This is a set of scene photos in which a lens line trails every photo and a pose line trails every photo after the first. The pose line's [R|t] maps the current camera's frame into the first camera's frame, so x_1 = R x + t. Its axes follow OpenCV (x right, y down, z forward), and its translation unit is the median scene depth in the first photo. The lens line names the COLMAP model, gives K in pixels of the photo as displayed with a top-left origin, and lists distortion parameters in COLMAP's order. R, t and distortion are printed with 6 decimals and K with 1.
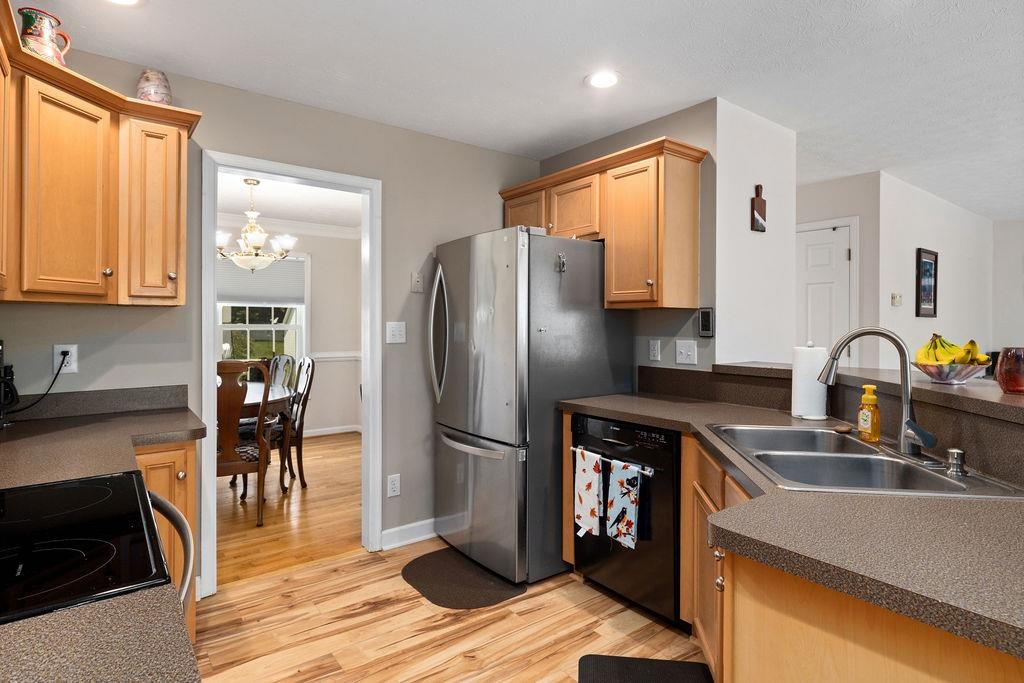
lens RADIAL K [[549.9, 0, 518.7], [0, 549.9, 331.3], [0, 0, 1]] dist [-0.008277, 0.001363]
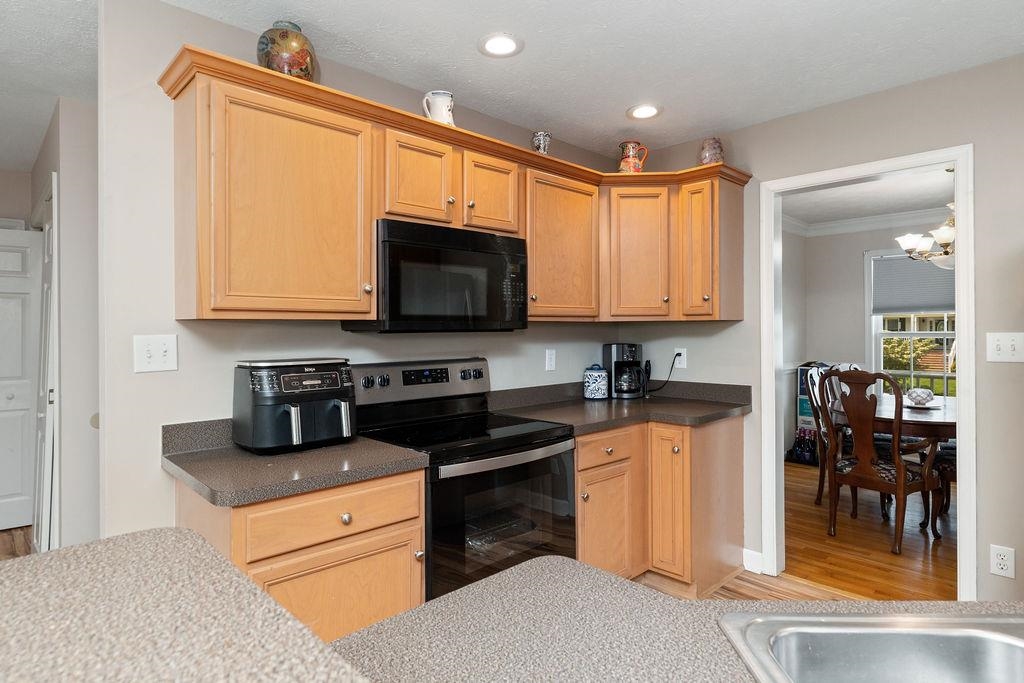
lens RADIAL K [[549.9, 0, 506.4], [0, 549.9, 332.9], [0, 0, 1]] dist [-0.008277, 0.001363]
pose [[0.088496, -0.000929, -0.996076, 0.549574], [-0.006861, 0.999975, -0.001542, -0.011164], [0.996053, 0.006970, 0.088487, 0.384424]]
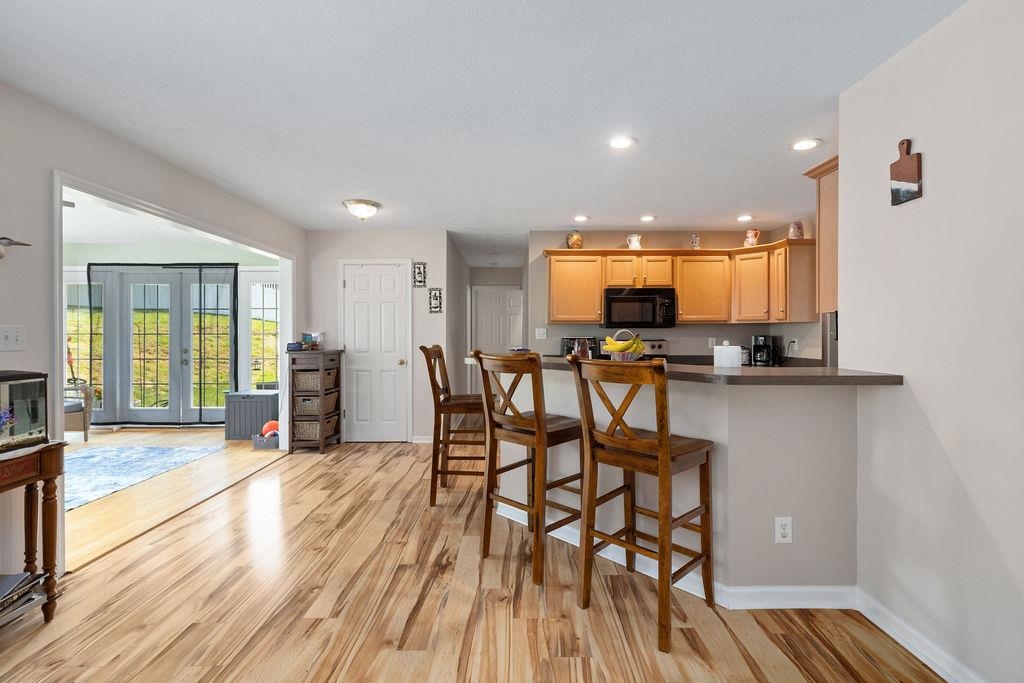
lens RADIAL K [[459.2, 0, 512.8], [0, 459.2, 332.3], [0, 0, 1]] dist [0.004372, 0.001114]
pose [[-0.608580, -0.002980, -0.793487, 1.546565], [-0.013879, 0.999880, 0.006890, -0.001167], [0.793371, 0.015206, -0.608548, 1.179773]]
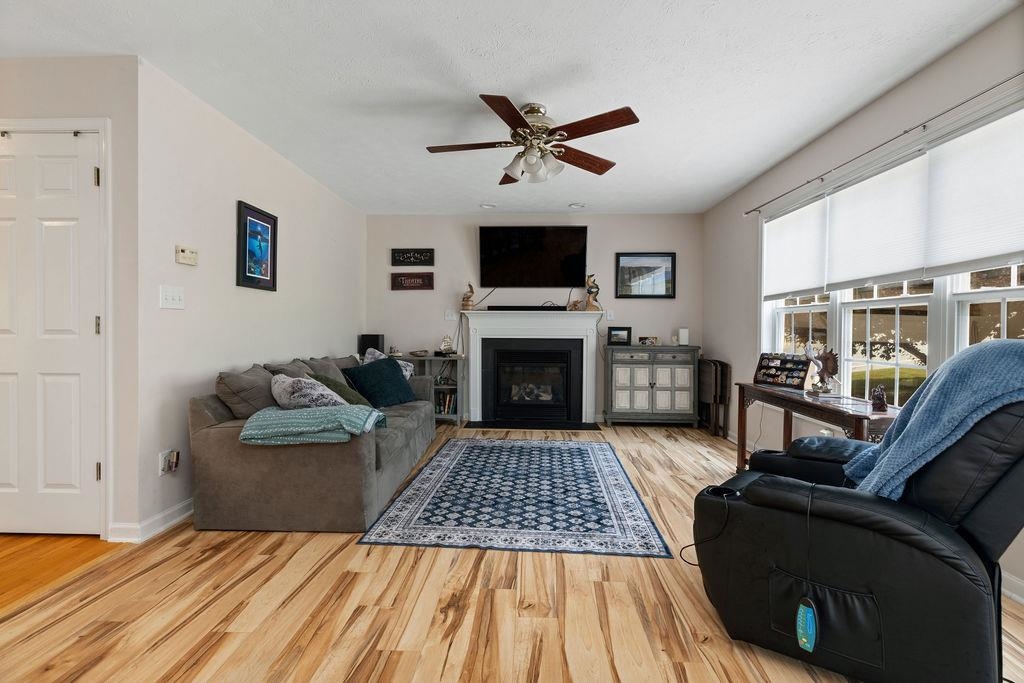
lens RADIAL K [[459.2, 0, 513.1], [0, 459.2, 332.2], [0, 0, 1]] dist [0.004372, 0.001114]
pose [[0.644450, -0.004731, 0.764632, 0.870587], [0.005511, 0.999984, 0.001543, 0.080999], [-0.764627, 0.003219, 0.644465, 0.467720]]
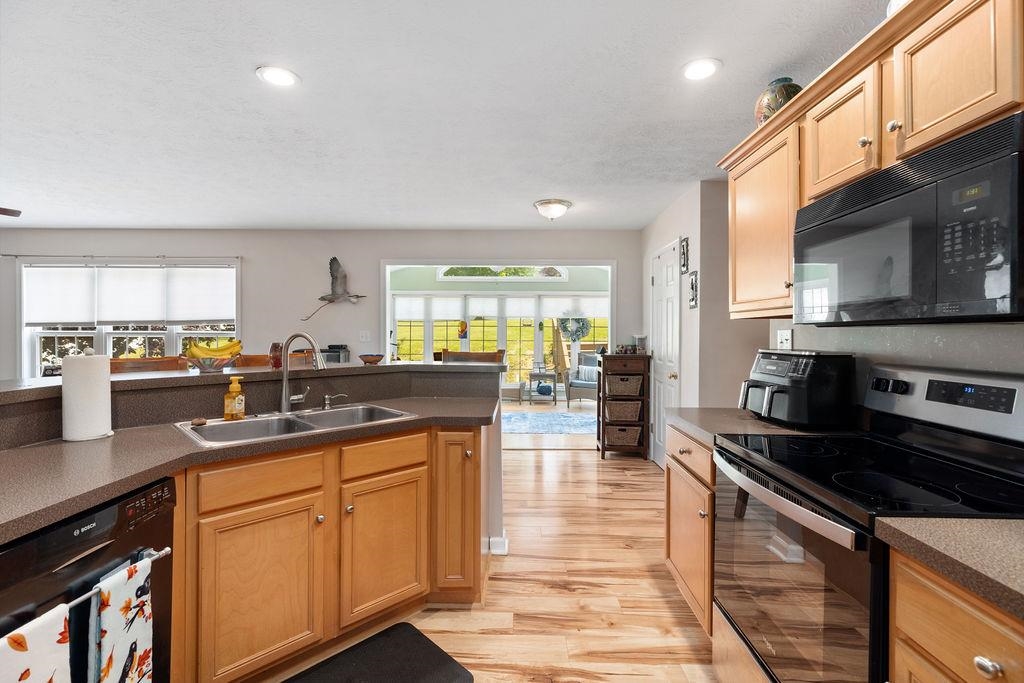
lens RADIAL K [[459.2, 0, 511.3], [0, 459.2, 335.9], [0, 0, 1]] dist [0.004372, 0.001114]
pose [[-0.779250, -0.009157, 0.626646, -0.409490], [0.003169, 0.999823, 0.018551, -0.011696], [-0.626705, 0.016442, -0.779083, 1.086763]]
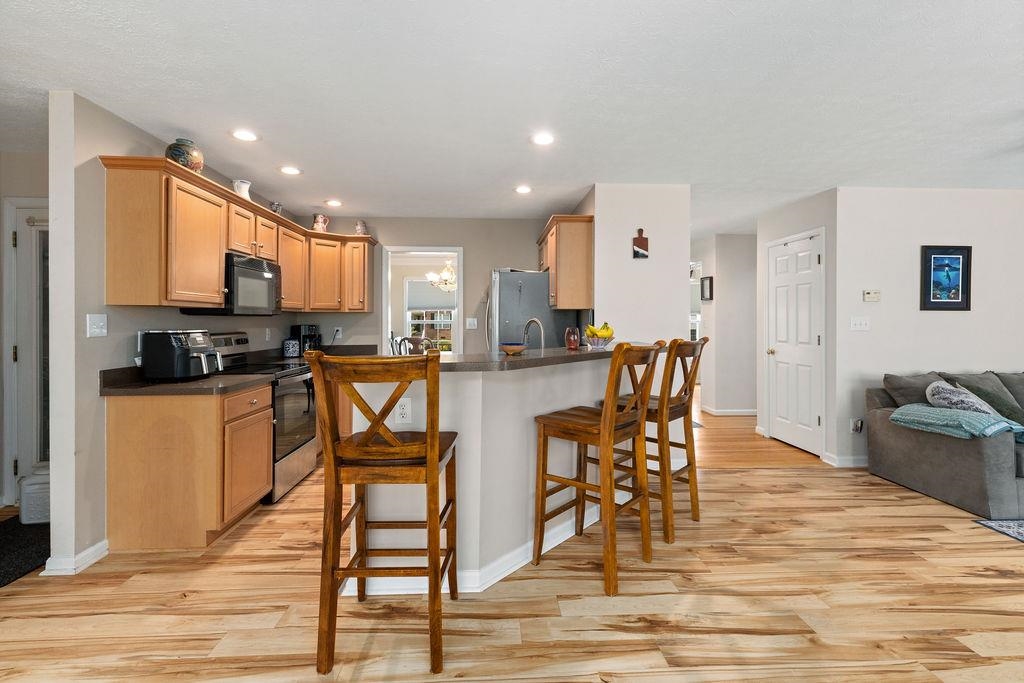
lens RADIAL K [[459.2, 0, 514.3], [0, 459.2, 326.3], [0, 0, 1]] dist [0.004372, 0.001114]
pose [[0.824177, 0.002781, -0.566326, 1.082431], [-0.004779, 0.999986, -0.002044, 0.018633], [0.566313, 0.004391, 0.824179, -0.342465]]
